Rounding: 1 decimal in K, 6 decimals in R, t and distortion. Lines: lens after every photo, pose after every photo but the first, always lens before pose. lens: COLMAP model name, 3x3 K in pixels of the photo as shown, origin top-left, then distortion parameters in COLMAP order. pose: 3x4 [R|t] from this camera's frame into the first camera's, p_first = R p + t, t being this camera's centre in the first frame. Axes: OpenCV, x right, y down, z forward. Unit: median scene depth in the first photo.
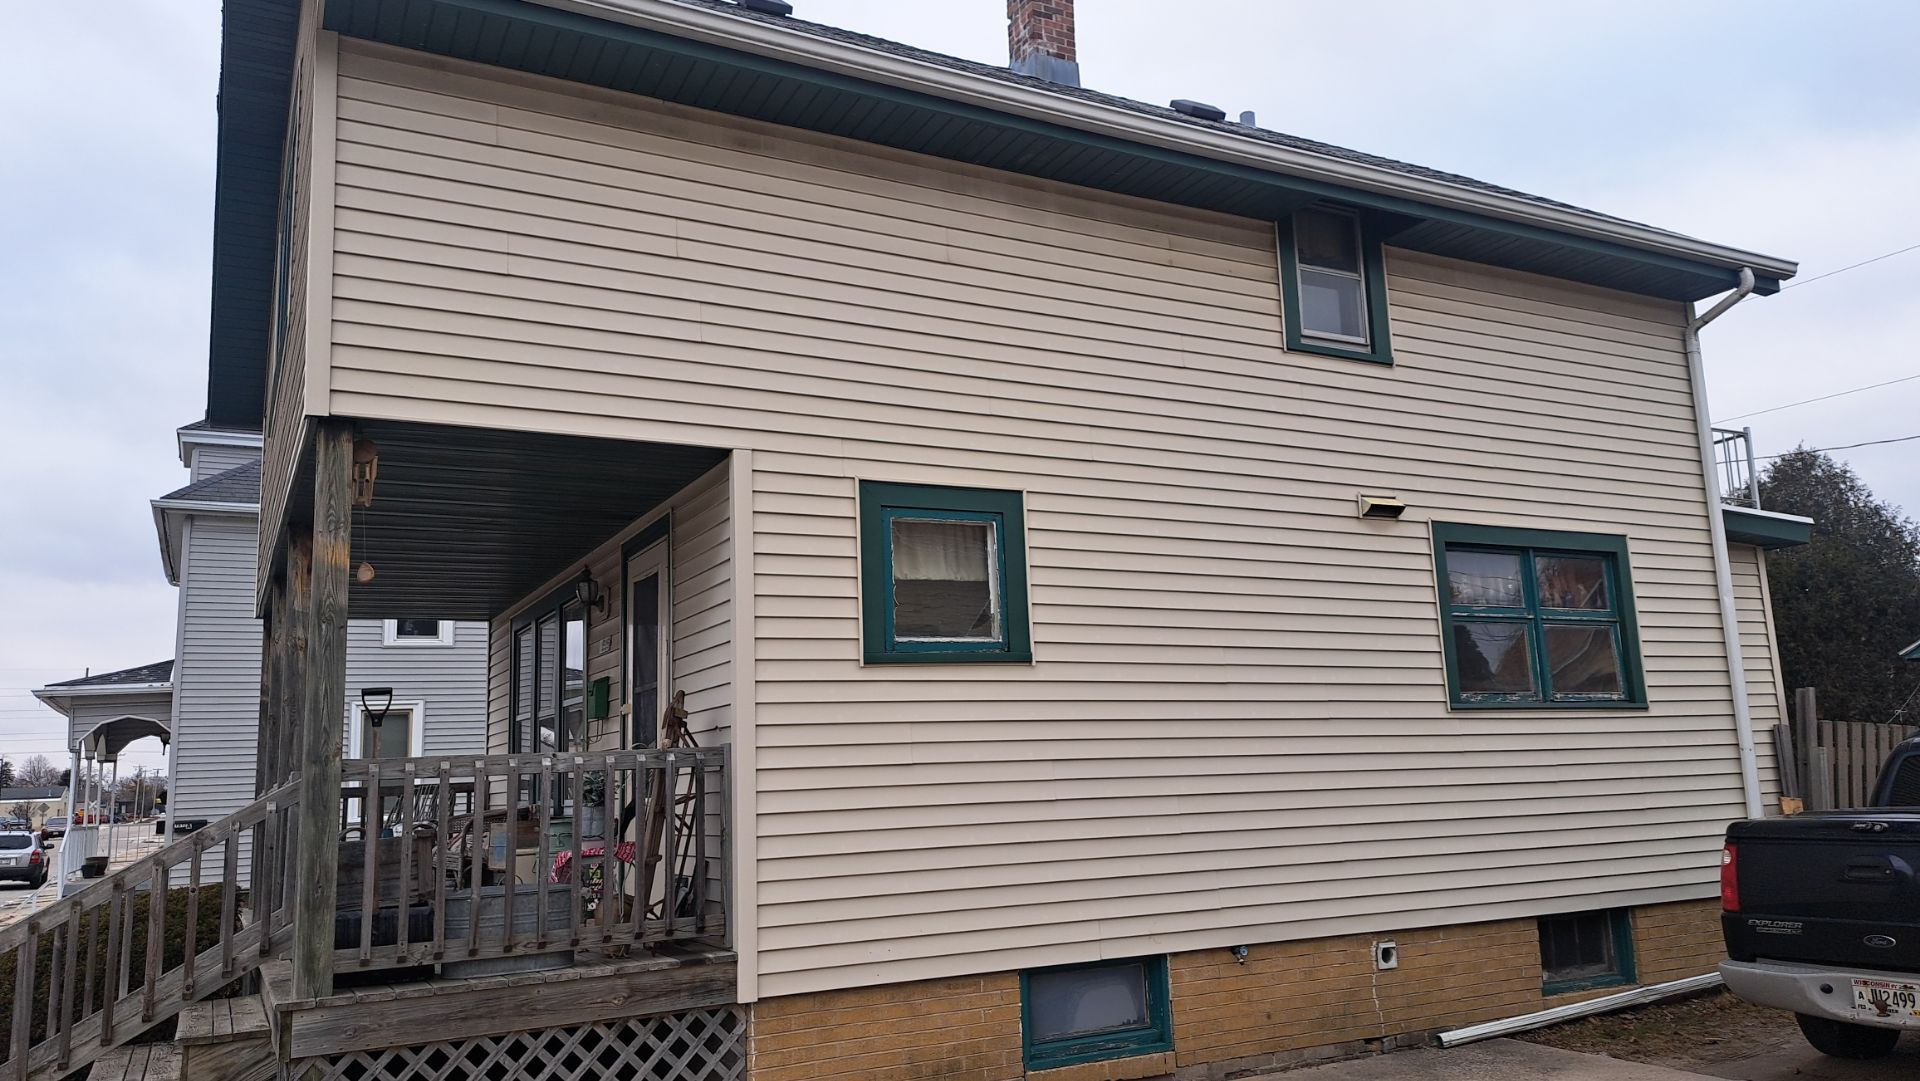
lens RADIAL K [[1378.6, 0, 965.7], [0, 1378.6, 522.9], [0, 0, 1]] dist [0.058751, -0.049798]
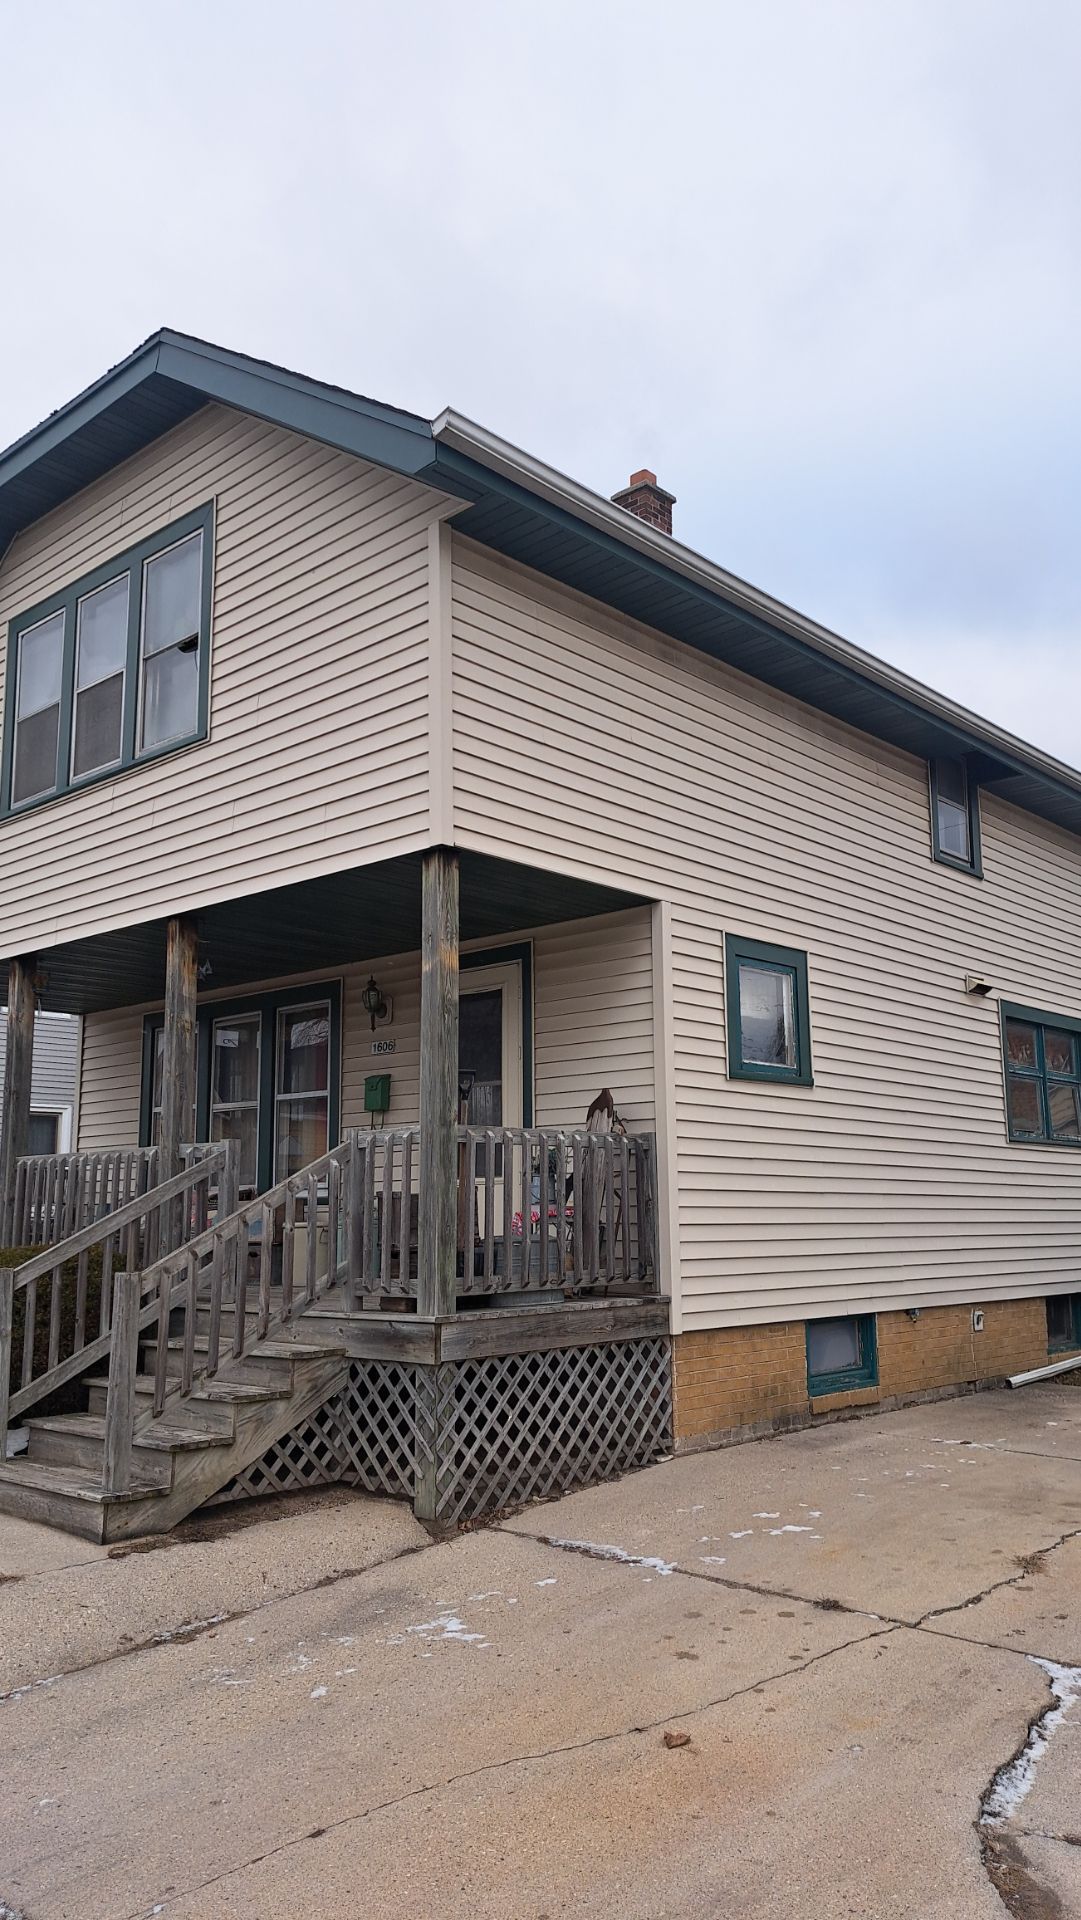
lens RADIAL K [[1378.6, 0, 528.2], [0, 1378.6, 966.1], [0, 0, 1]] dist [0.058751, -0.049798]
pose [[0.943798, 0.091256, 0.317674, -0.633046], [-0.091783, 0.995690, -0.013340, 0.031848], [-0.317522, -0.016567, 0.948106, -0.142465]]
